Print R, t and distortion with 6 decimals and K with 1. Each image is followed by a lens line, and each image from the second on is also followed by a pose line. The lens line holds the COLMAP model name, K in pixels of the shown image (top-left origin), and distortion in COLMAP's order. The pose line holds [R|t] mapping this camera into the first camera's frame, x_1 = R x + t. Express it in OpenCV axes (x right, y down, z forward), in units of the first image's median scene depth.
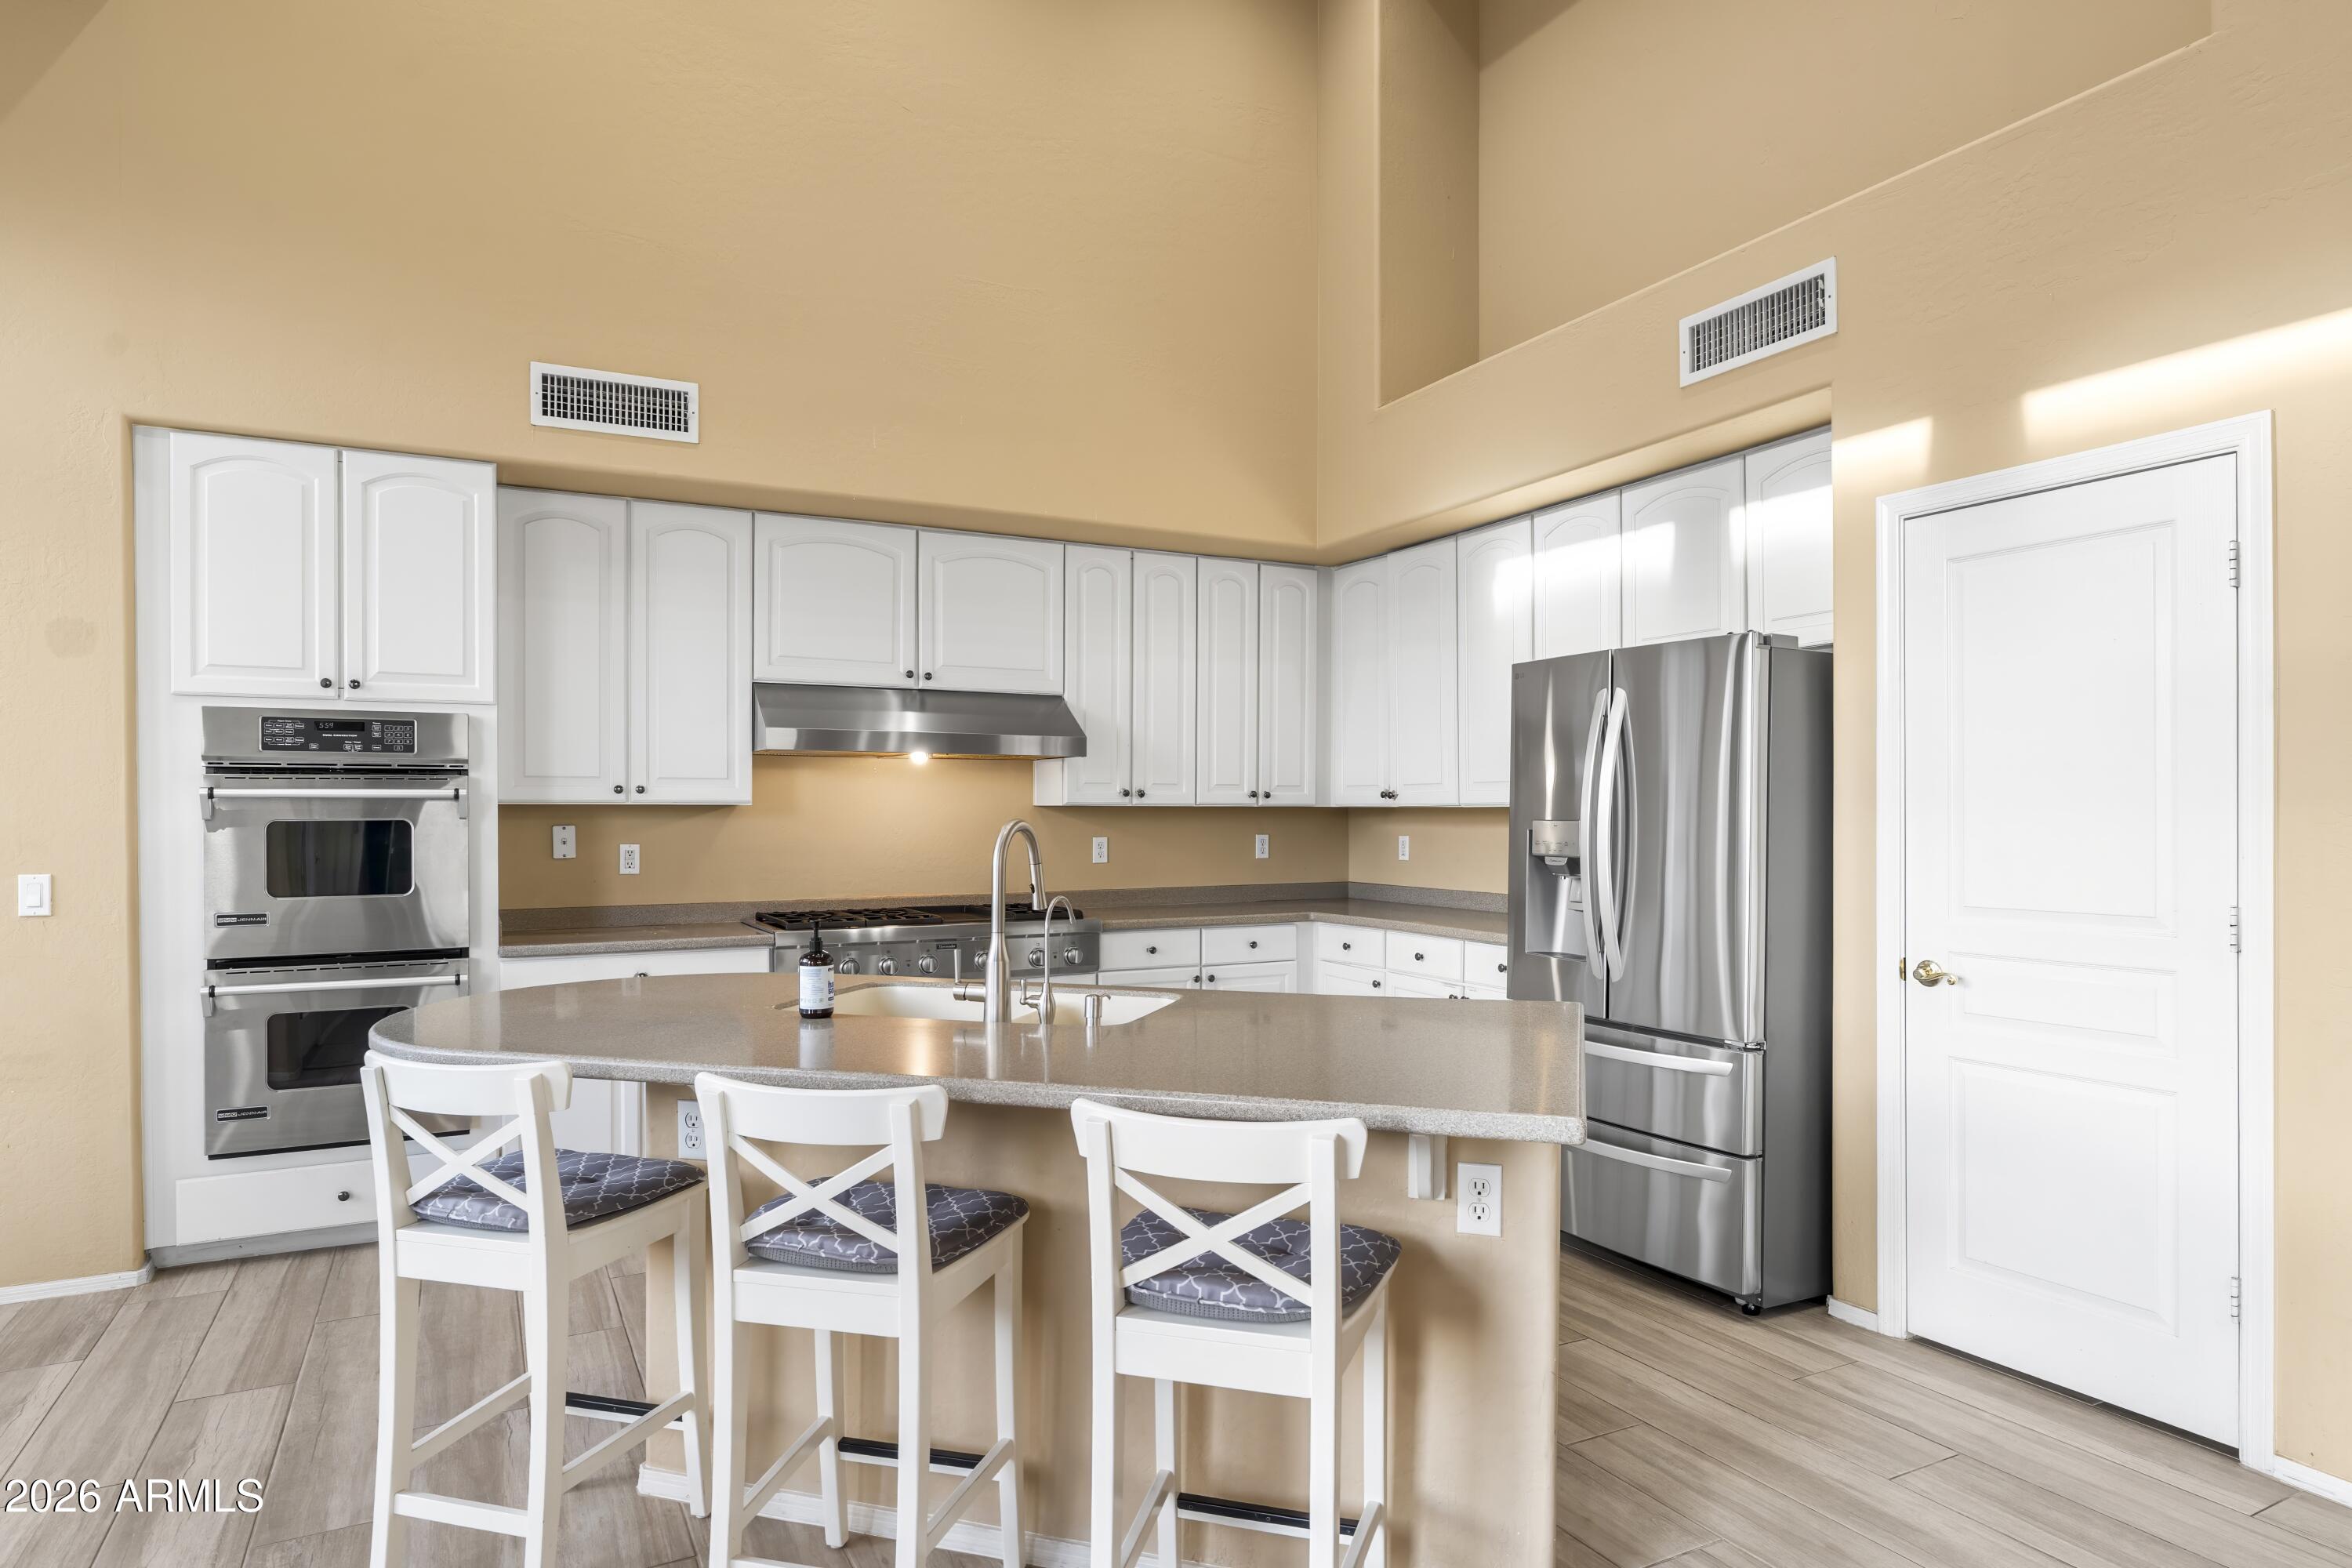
lens RADIAL K [[1323.2, 0, 1139.1], [0, 1323.2, 808.7], [0, 0, 1]] dist [-0.006601, 0.002108]
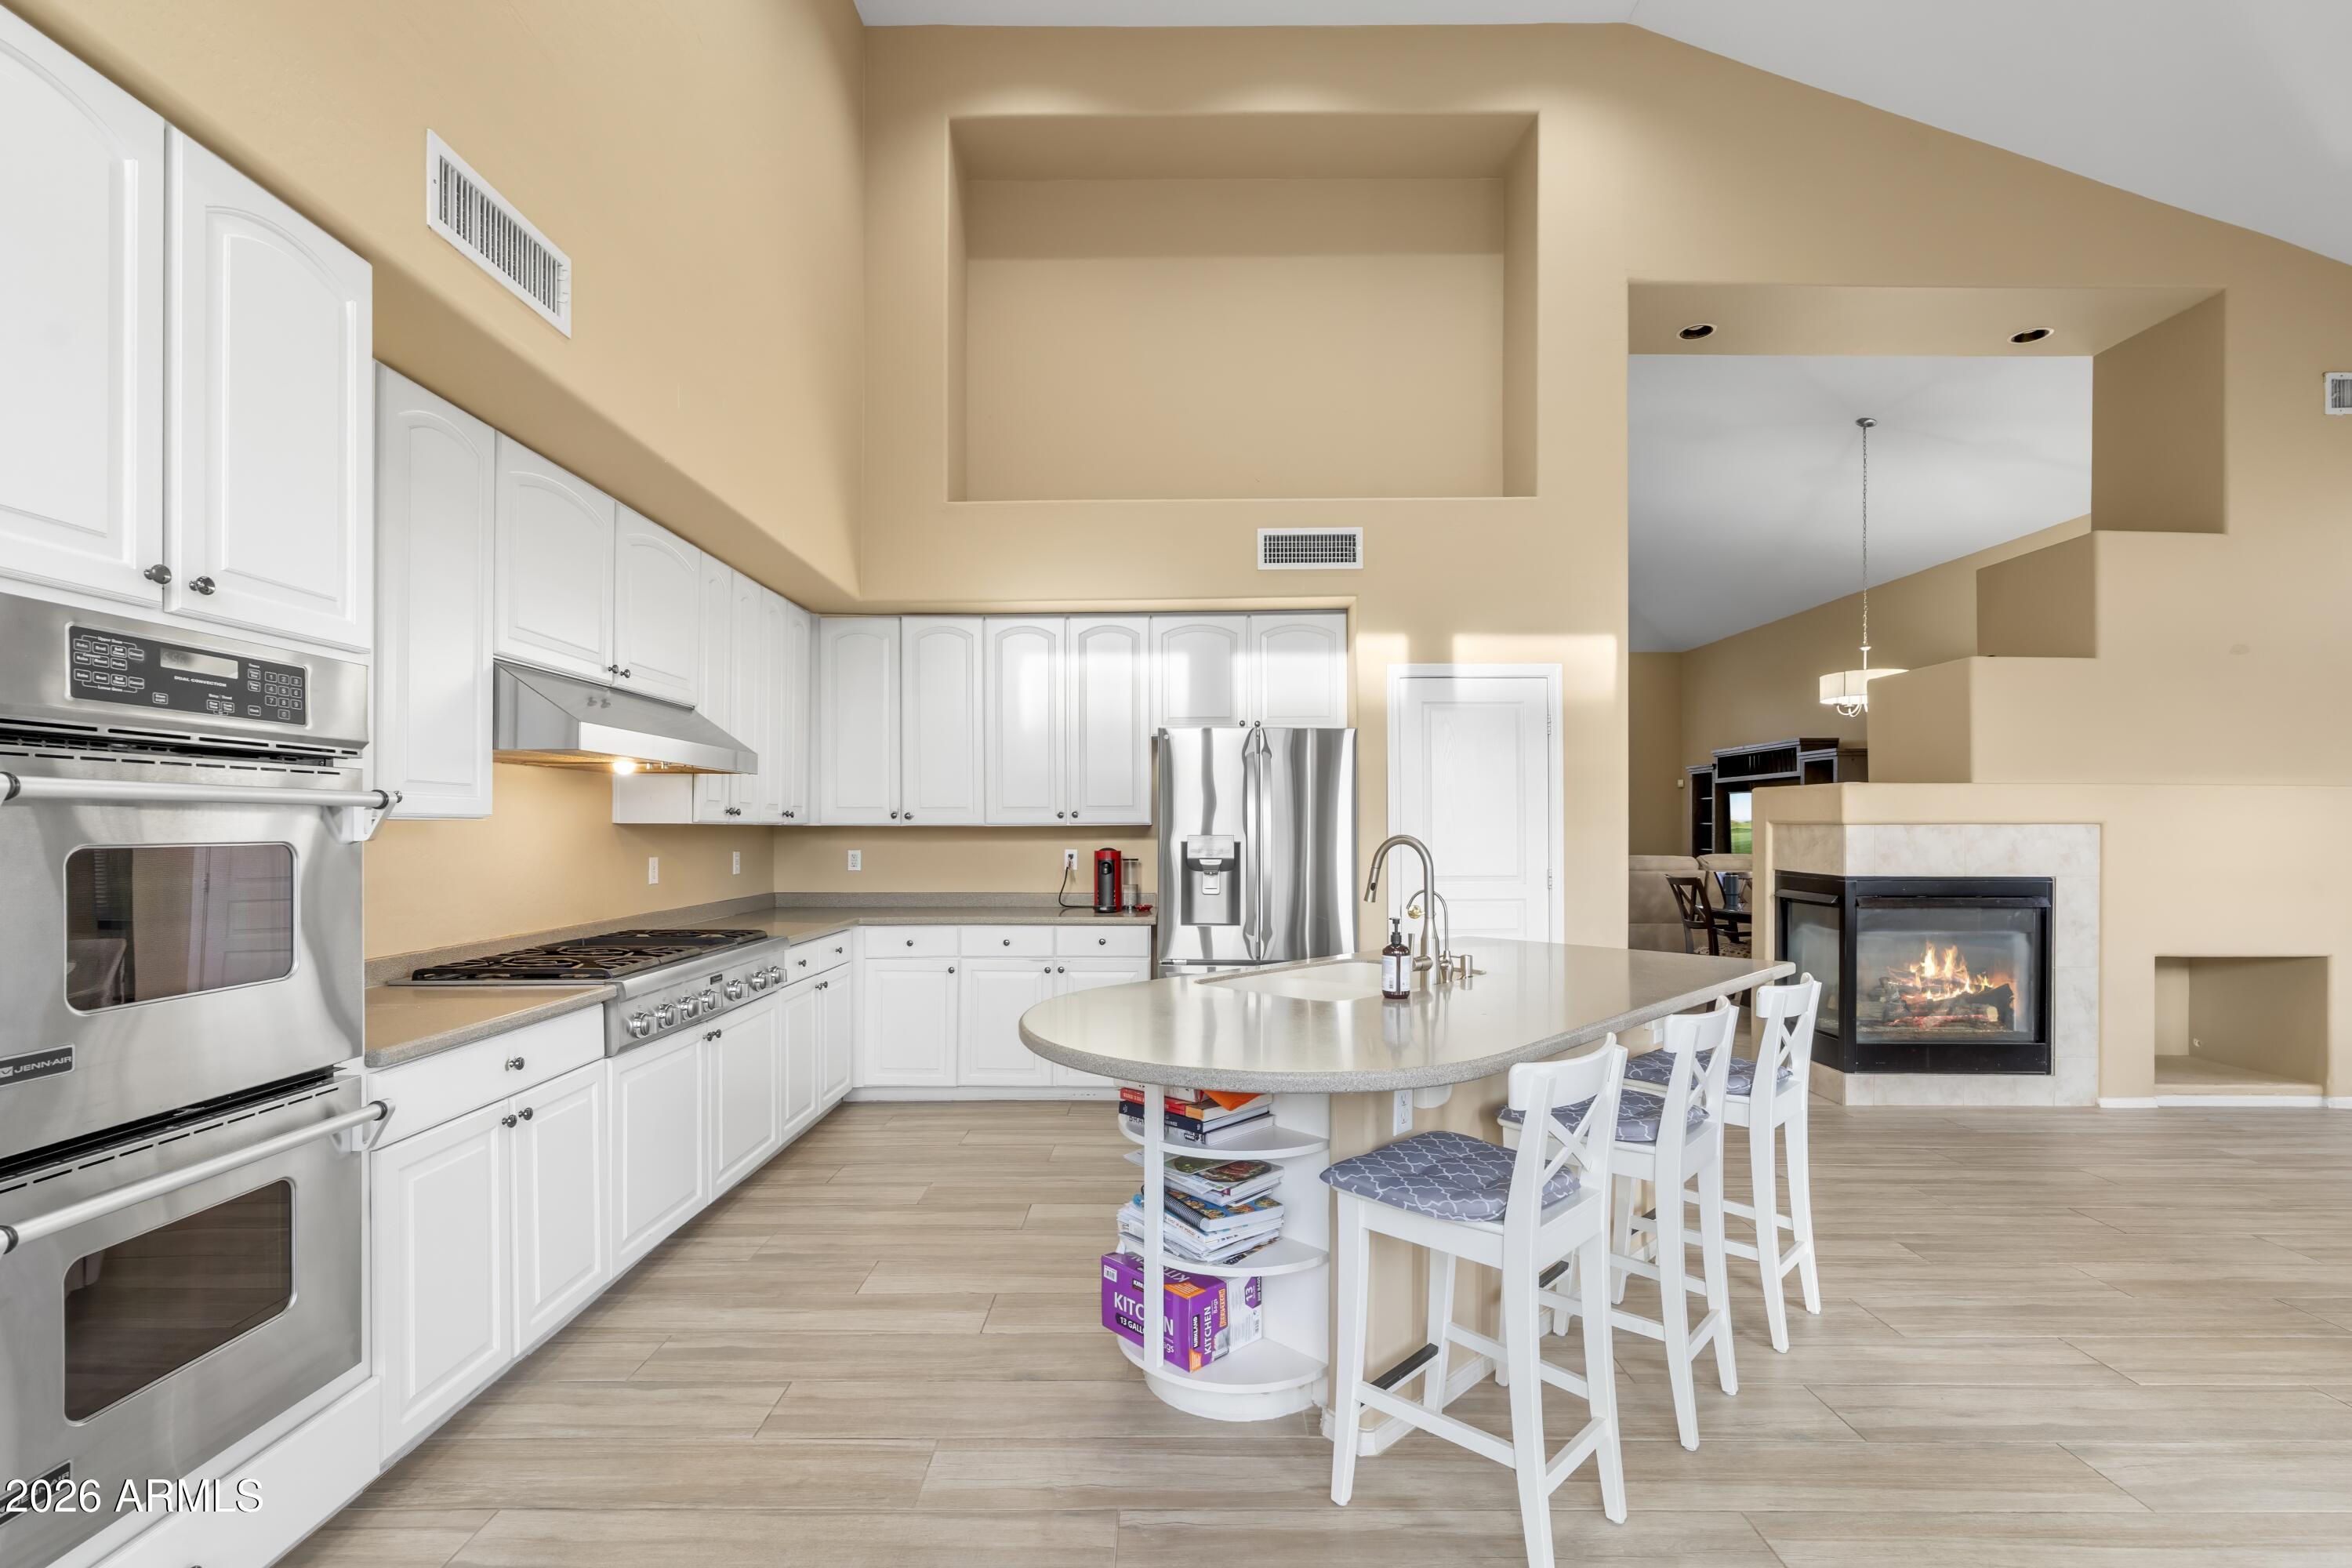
lens RADIAL K [[1055.5, 0, 1192.9], [0, 1055.5, 825.4], [0, 0, 1]] dist [-0.004123, 0.000980]
pose [[0.465729, 0.002993, 0.884922, -0.777403], [-0.001752, 0.999995, -0.002460, 0.001166], [-0.884926, -0.000404, 0.465732, 0.456084]]
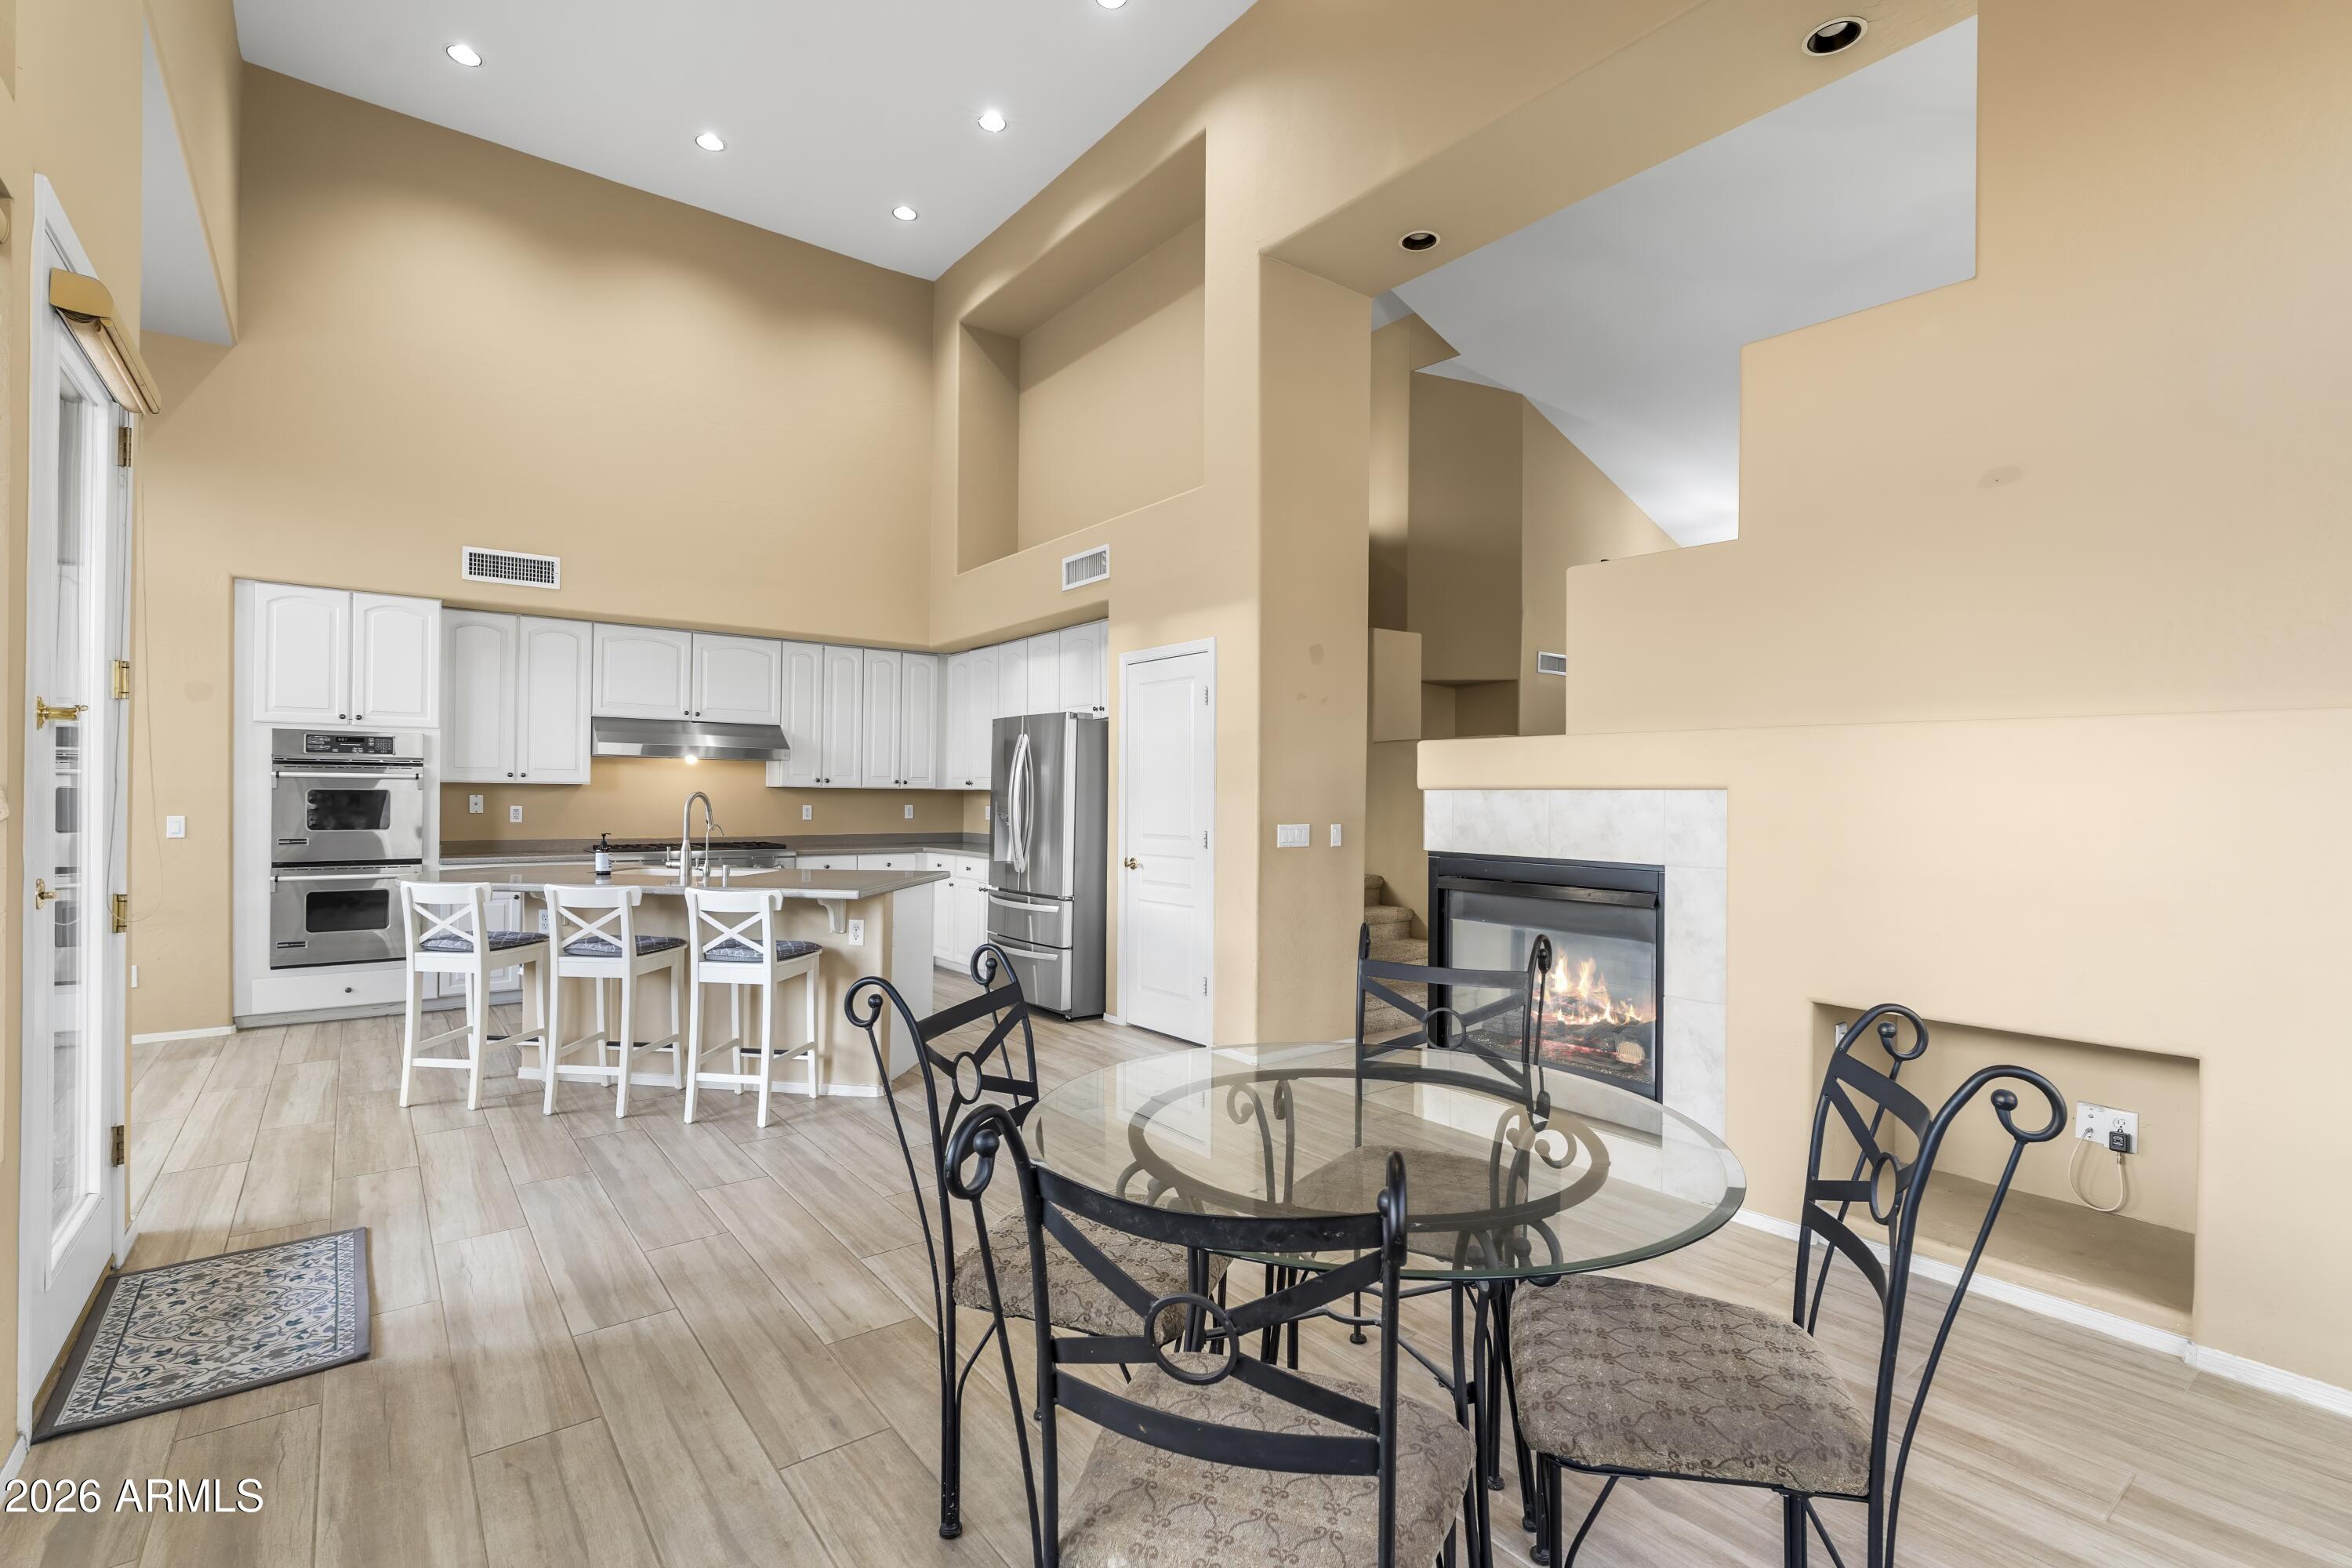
lens RADIAL K [[1055.5, 0, 1145.9], [0, 1055.5, 786.3], [0, 0, 1]] dist [-0.004123, 0.000980]
pose [[0.984953, 0.011662, 0.172430, 0.250892], [-0.010580, 0.999918, -0.007192, 0.002624], [-0.172500, 0.005260, 0.984996, -0.666494]]
